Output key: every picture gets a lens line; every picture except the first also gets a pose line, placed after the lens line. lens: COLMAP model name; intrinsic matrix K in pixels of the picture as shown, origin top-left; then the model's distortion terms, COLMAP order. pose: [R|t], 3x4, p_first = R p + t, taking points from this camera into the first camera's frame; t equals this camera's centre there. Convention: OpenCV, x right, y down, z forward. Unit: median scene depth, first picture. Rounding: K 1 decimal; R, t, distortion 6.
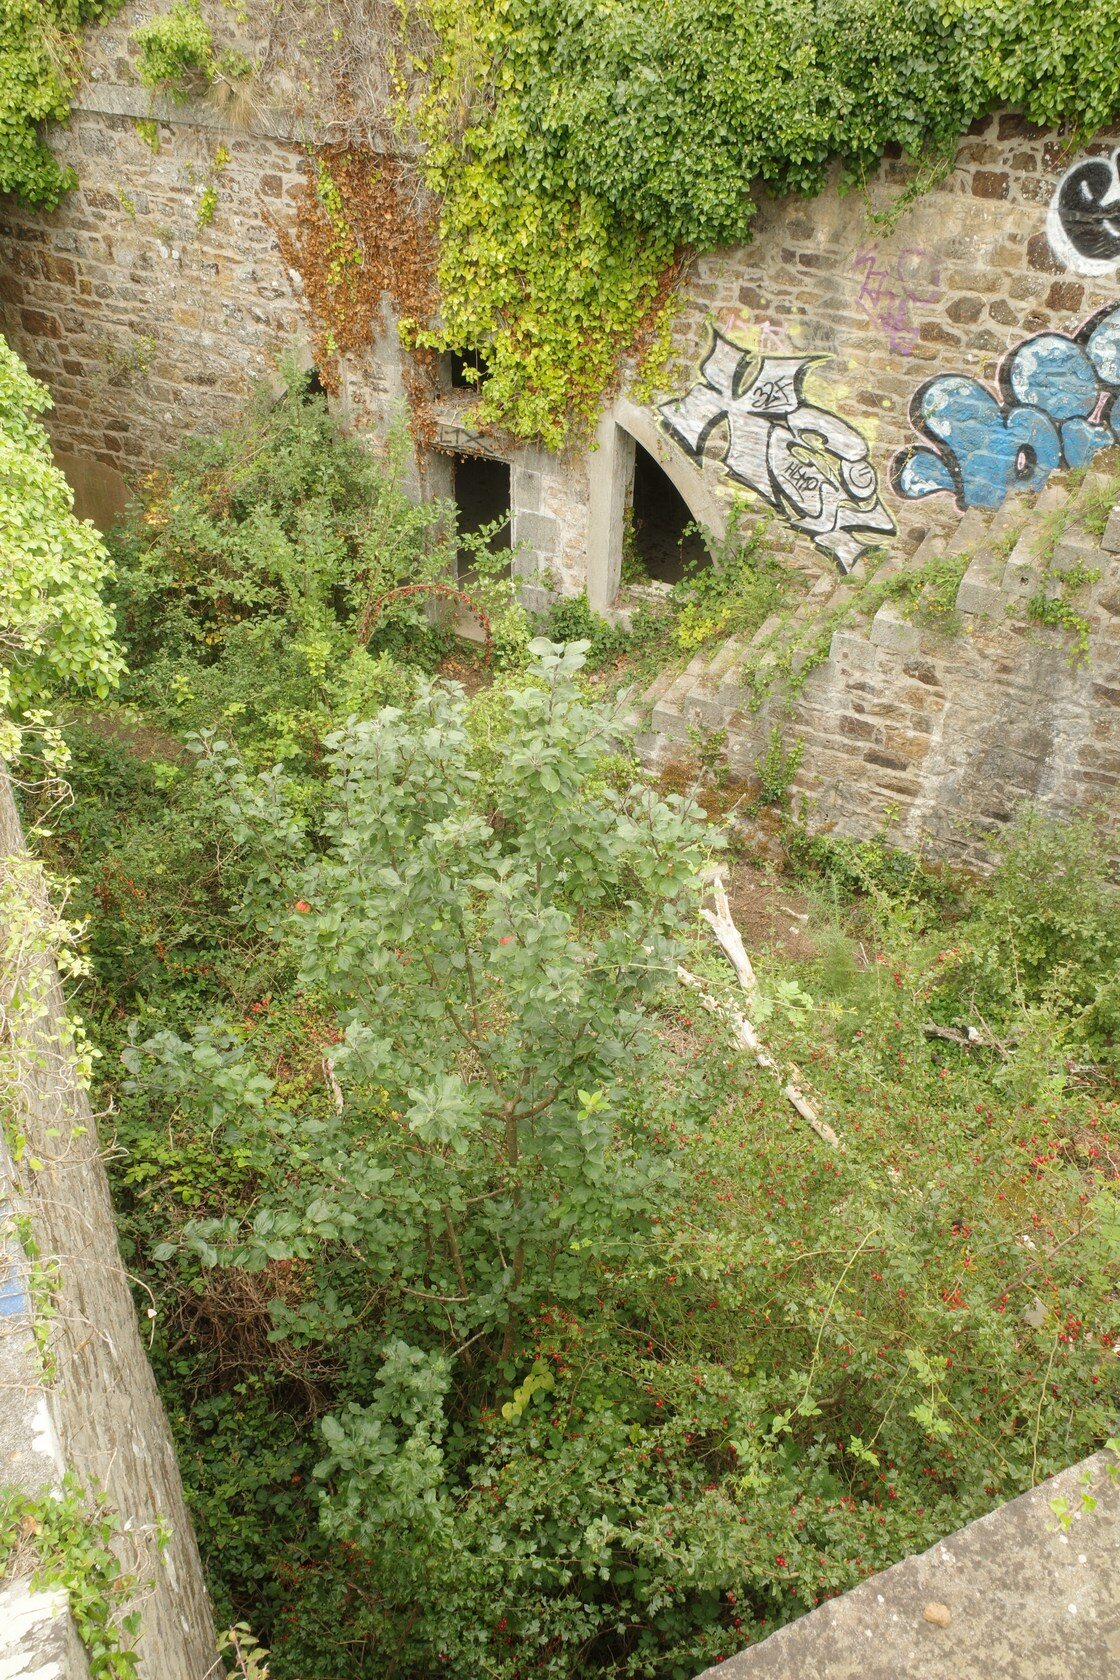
lens RADIAL K [[1317.2, 0, 559.9], [0, 1317.2, 839.8], [0, 0, 1]] dist [-0.009937, 0.006769]
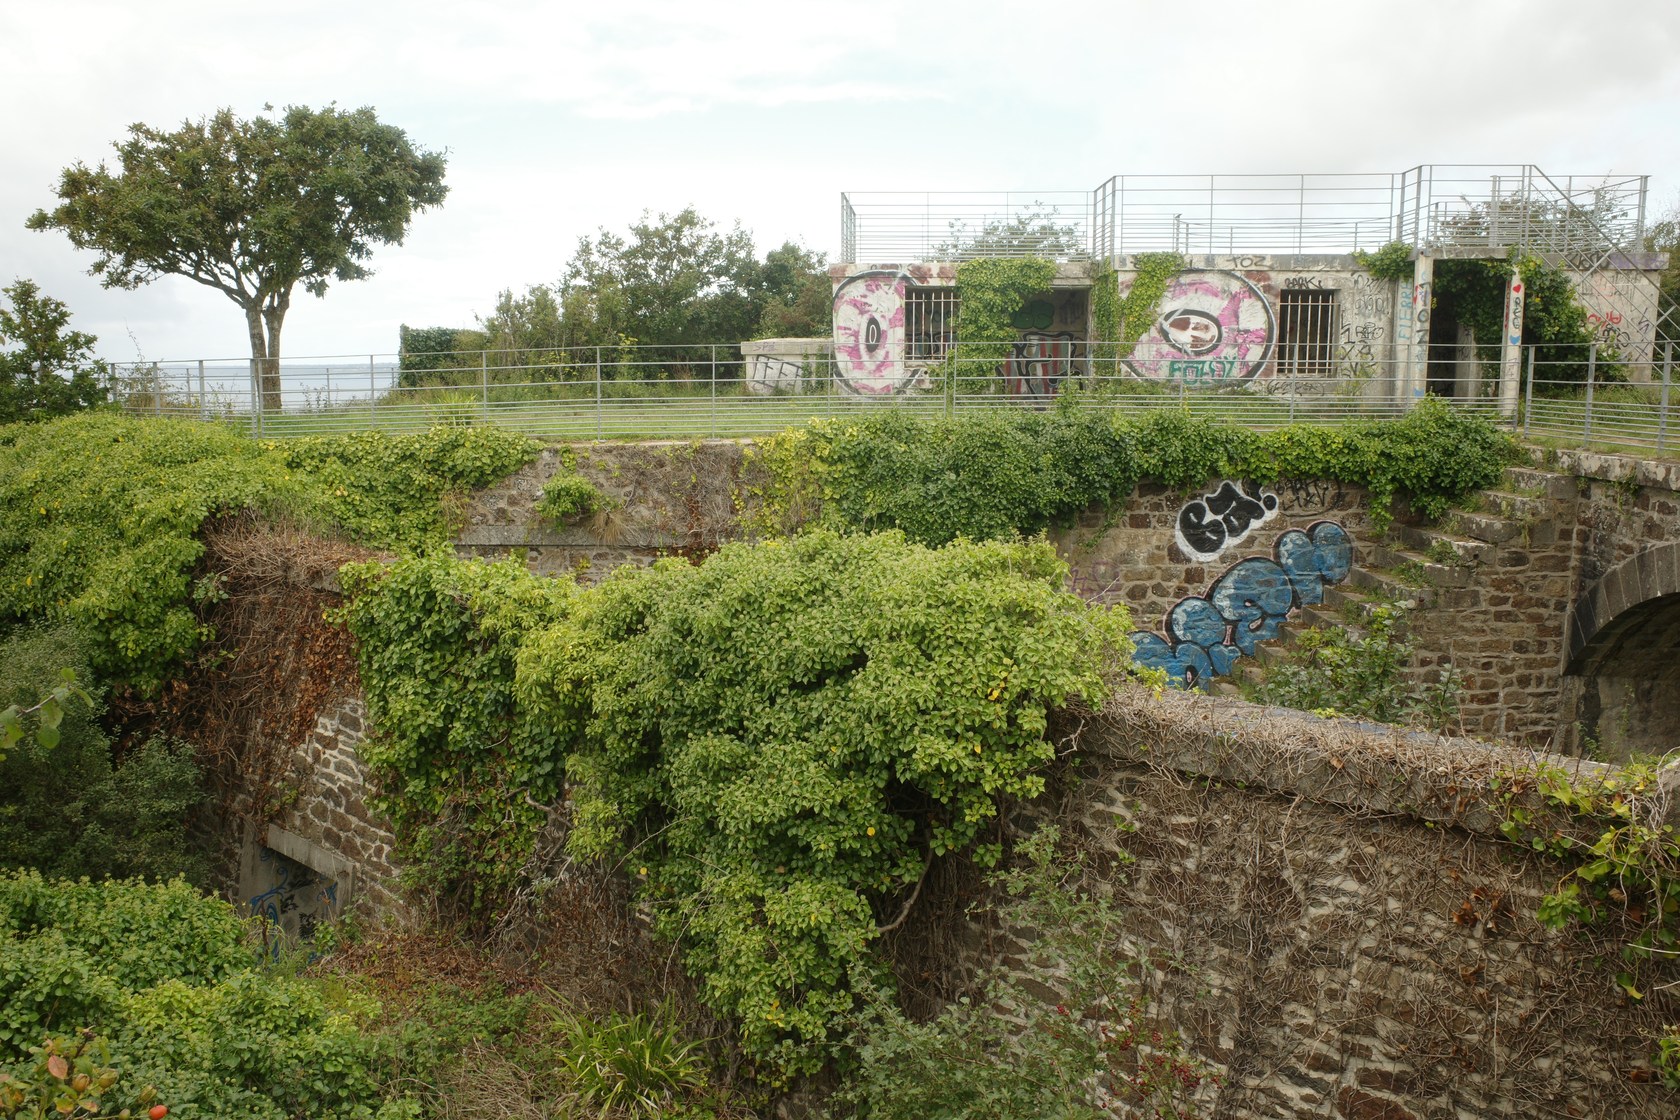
lens RADIAL K [[1317.2, 0, 840.1], [0, 1317.2, 558.5], [0, 0, 1]] dist [-0.009937, 0.006769]
pose [[0.896631, -0.072856, 0.436743, -0.748221], [0.292295, 0.838298, -0.460238, 0.208220], [-0.332590, 0.540322, 0.772940, -0.159337]]
